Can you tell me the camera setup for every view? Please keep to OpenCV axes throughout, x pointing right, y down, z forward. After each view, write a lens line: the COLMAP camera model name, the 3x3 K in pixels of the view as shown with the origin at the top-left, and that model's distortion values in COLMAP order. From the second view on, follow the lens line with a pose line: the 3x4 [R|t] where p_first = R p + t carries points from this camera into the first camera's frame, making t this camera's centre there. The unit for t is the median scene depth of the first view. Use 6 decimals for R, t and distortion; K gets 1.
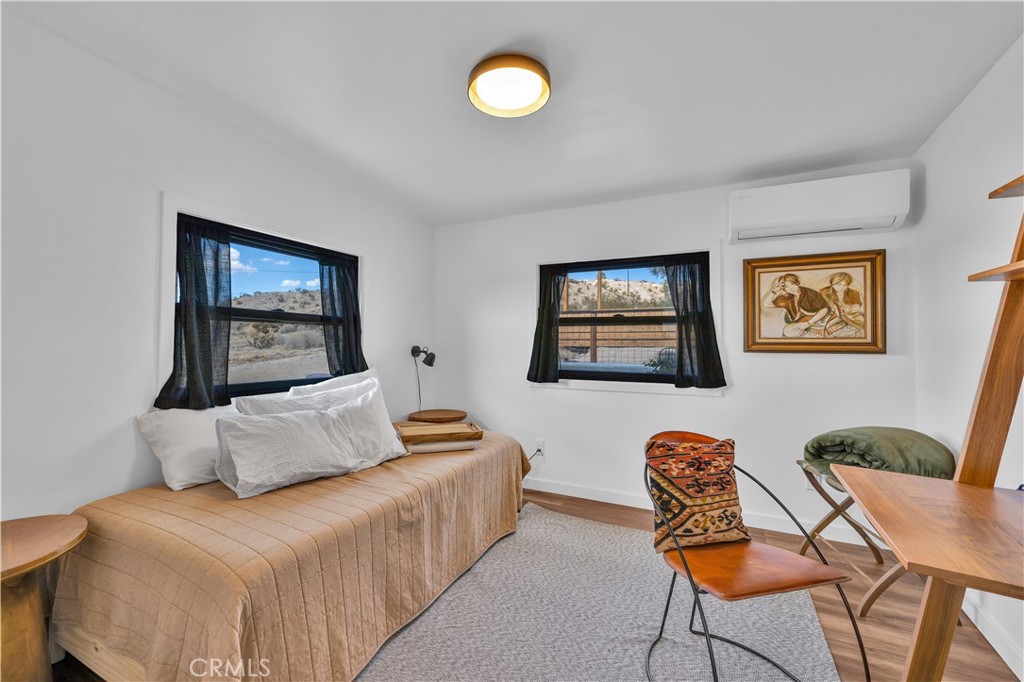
lens RADIAL K [[435.7, 0, 508.6], [0, 435.7, 330.7], [0, 0, 1]] dist [0.000702, 0.000149]
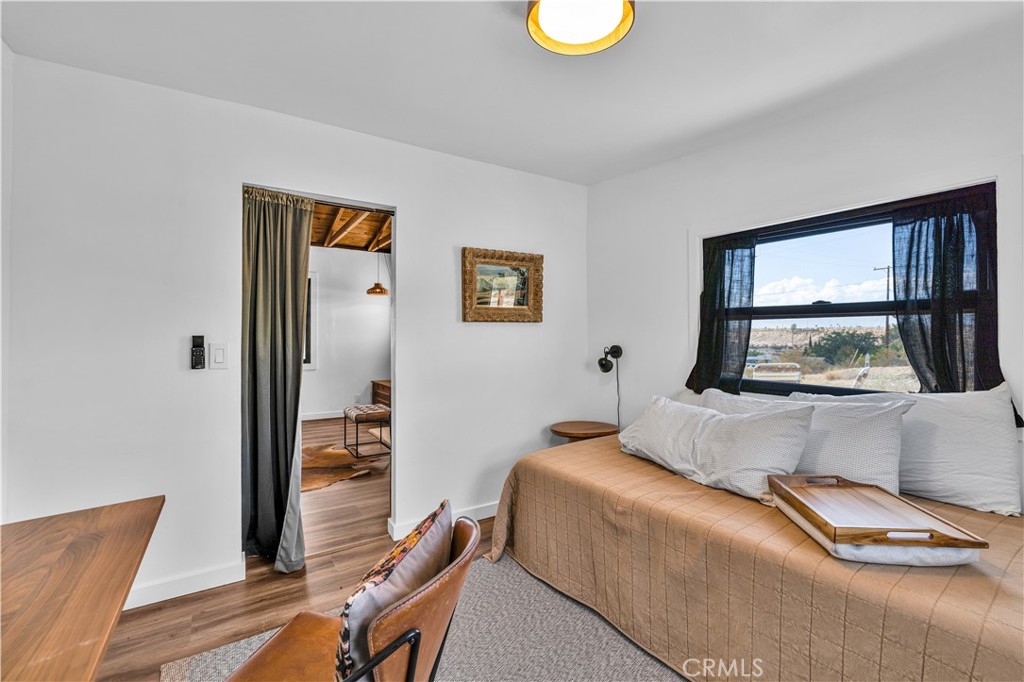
lens RADIAL K [[435.7, 0, 508.6], [0, 435.7, 330.7], [0, 0, 1]] dist [0.000702, 0.000149]
pose [[-0.493239, -0.009879, -0.869838, 0.601895], [0.028489, 0.999216, -0.027503, 0.018591], [0.869427, -0.038347, -0.492571, 1.040878]]
